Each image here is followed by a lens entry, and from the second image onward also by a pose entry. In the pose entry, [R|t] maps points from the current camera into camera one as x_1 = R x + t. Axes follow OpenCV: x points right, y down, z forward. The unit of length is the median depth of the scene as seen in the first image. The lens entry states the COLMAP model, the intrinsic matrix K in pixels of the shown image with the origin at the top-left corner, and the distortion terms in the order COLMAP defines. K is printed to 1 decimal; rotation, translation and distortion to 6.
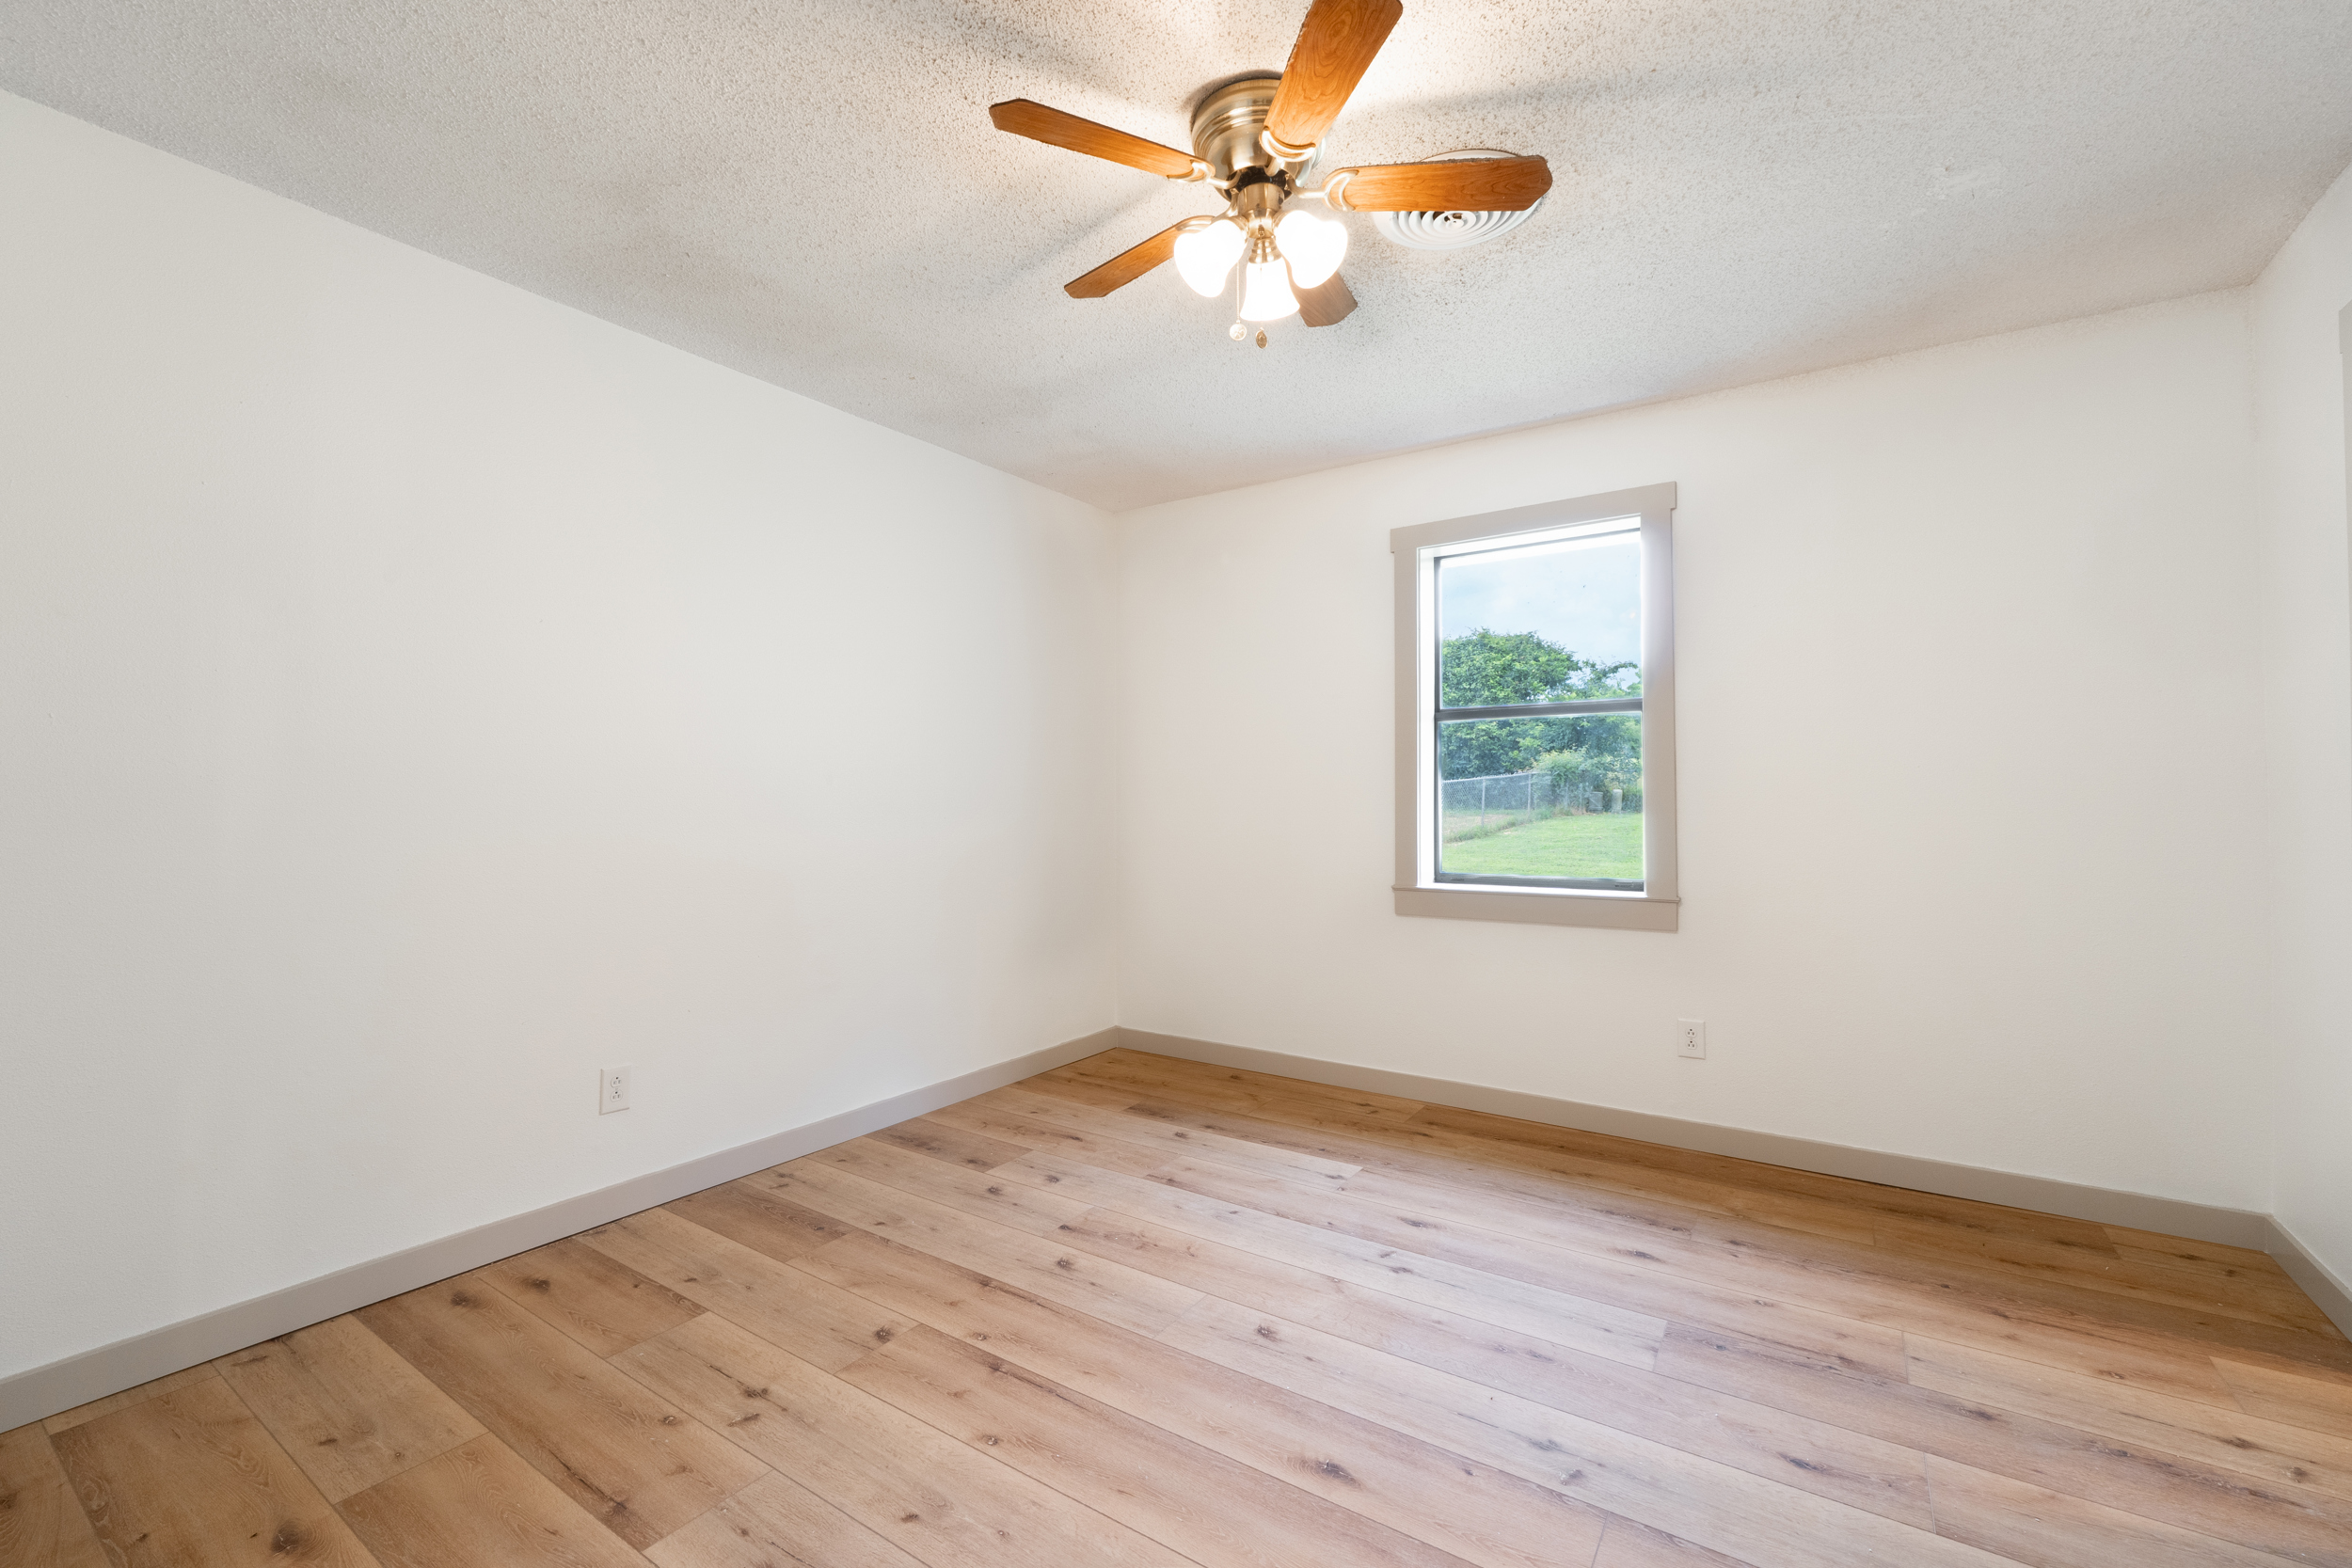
lens RADIAL K [[999.2, 0, 1176.7], [0, 999.2, 783.8], [0, 0, 1]] dist [0.004162, 0.000556]
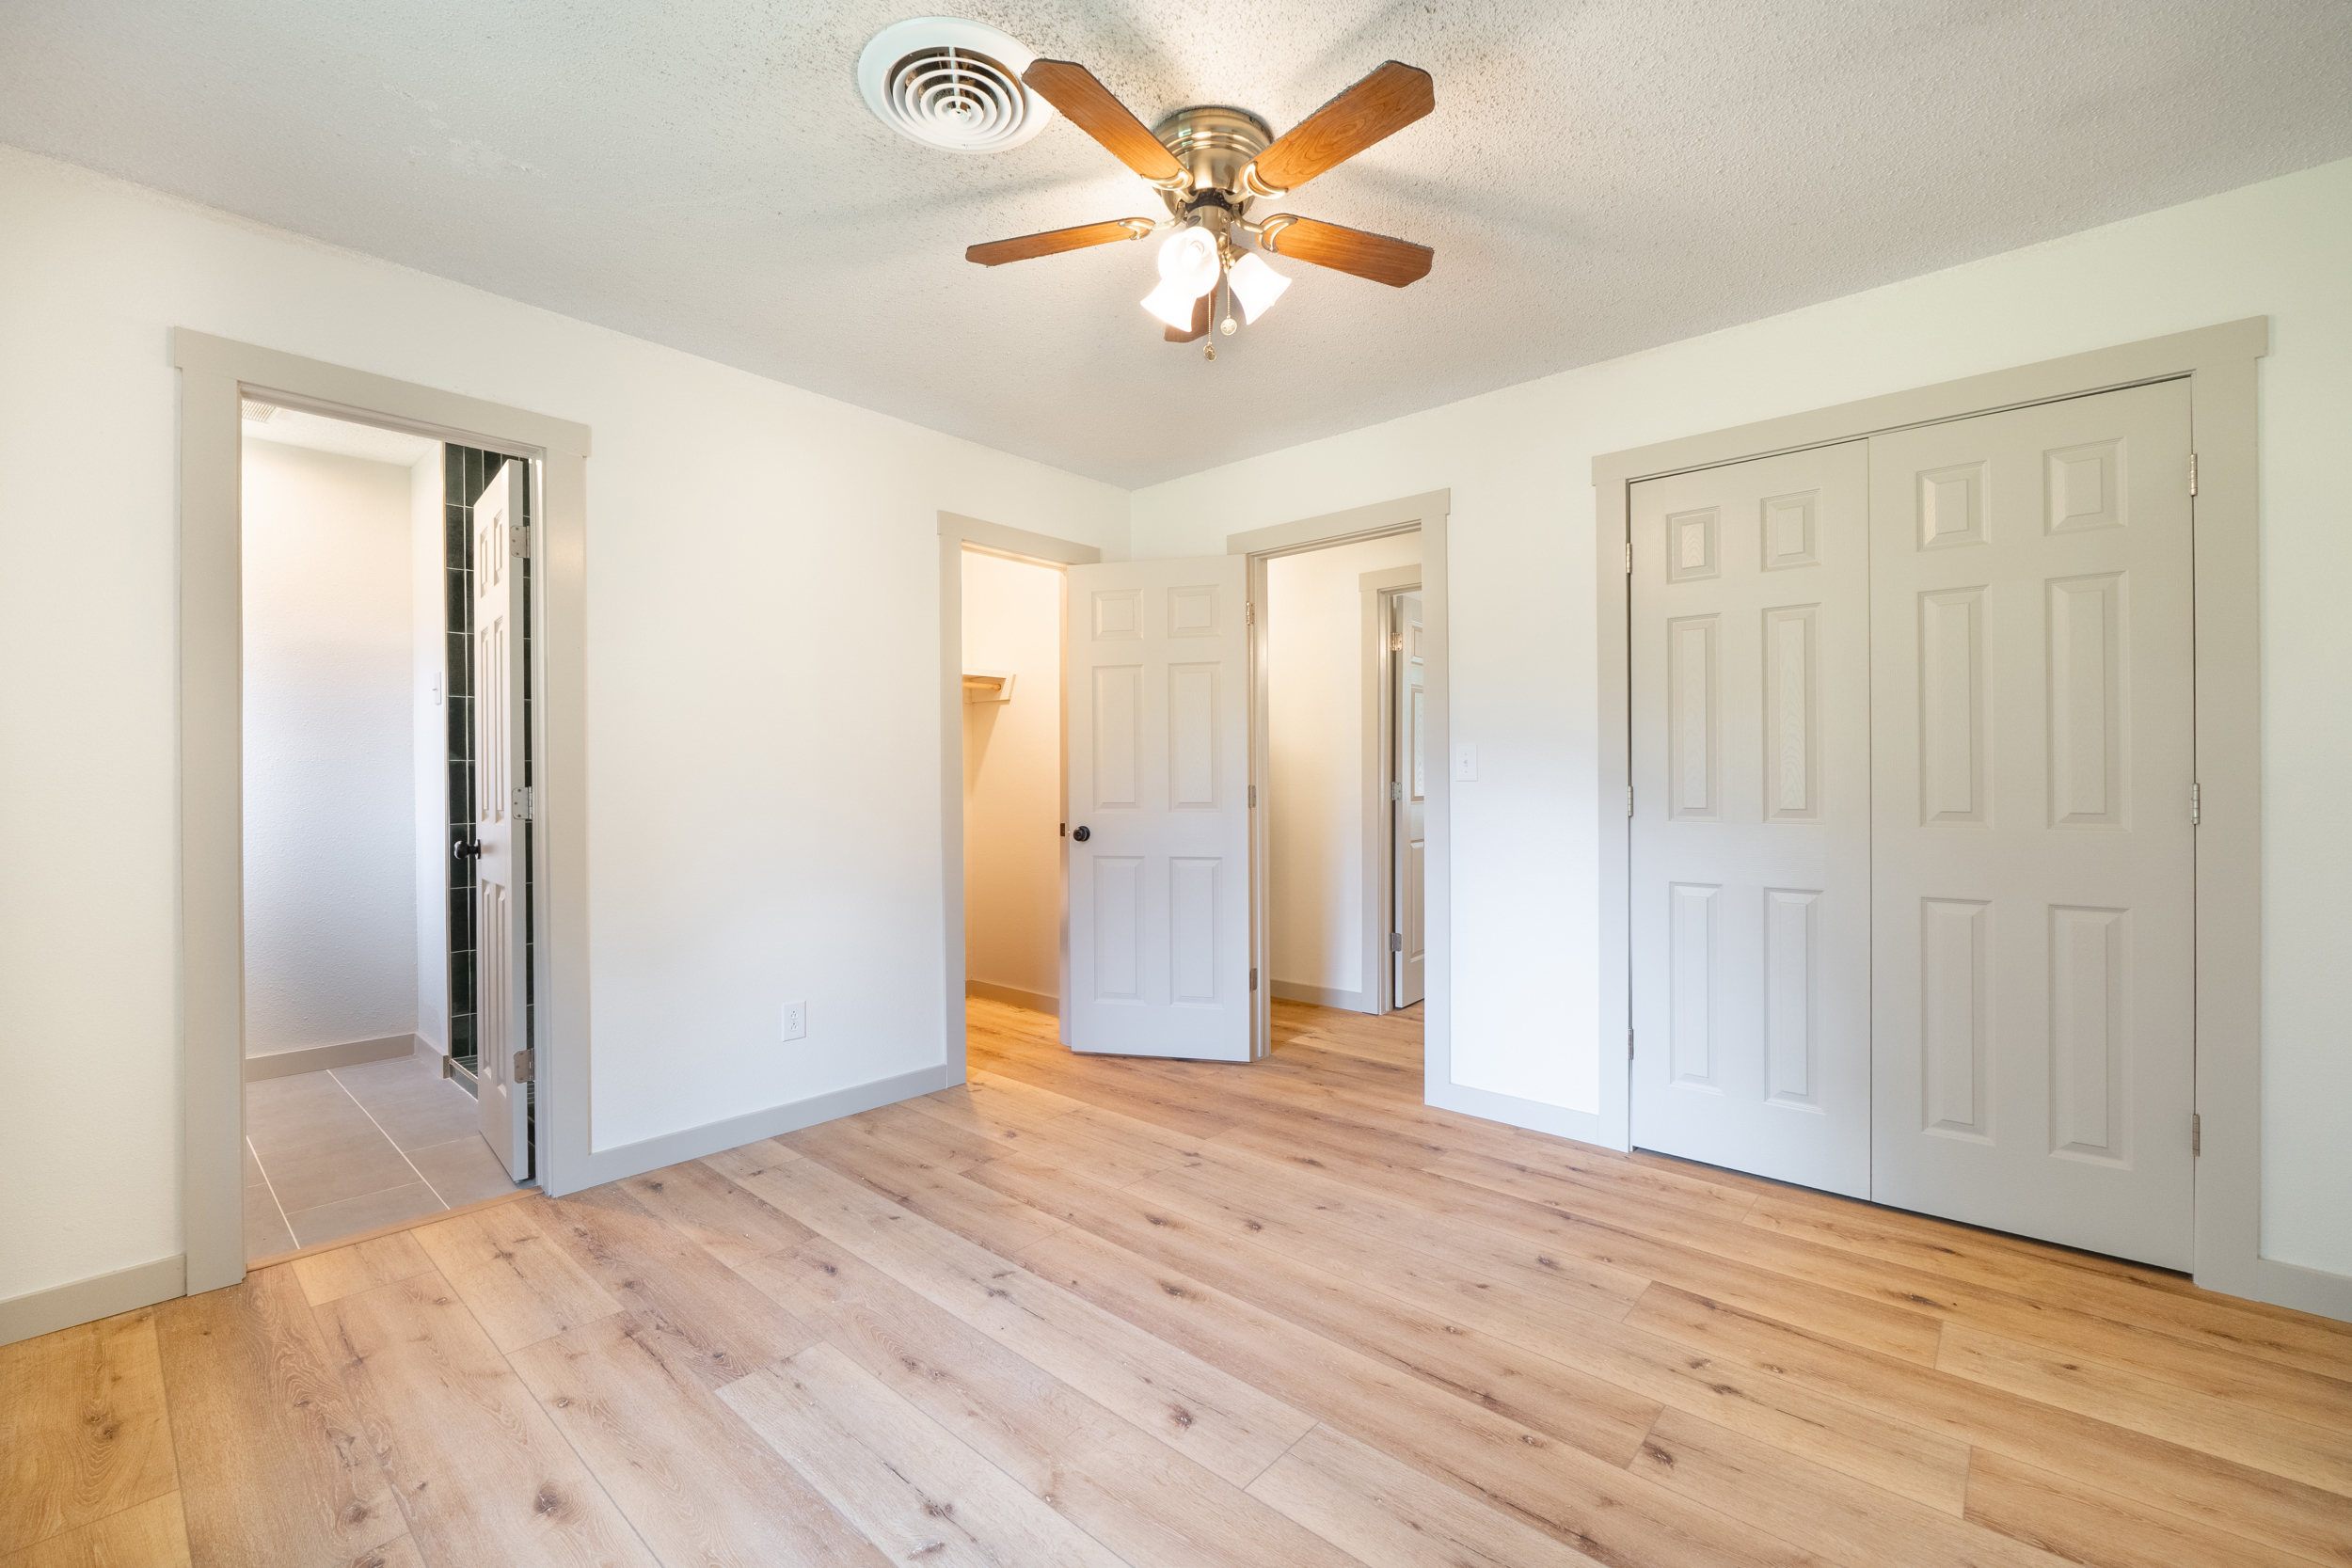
lens RADIAL K [[999.2, 0, 1172.5], [0, 999.2, 786.6], [0, 0, 1]] dist [0.004162, 0.000556]
pose [[-0.990722, -0.001213, 0.135899, -0.017354], [-0.001208, 0.999999, 0.000119, 0.019289], [-0.135899, -0.000046, -0.990723, 1.976166]]
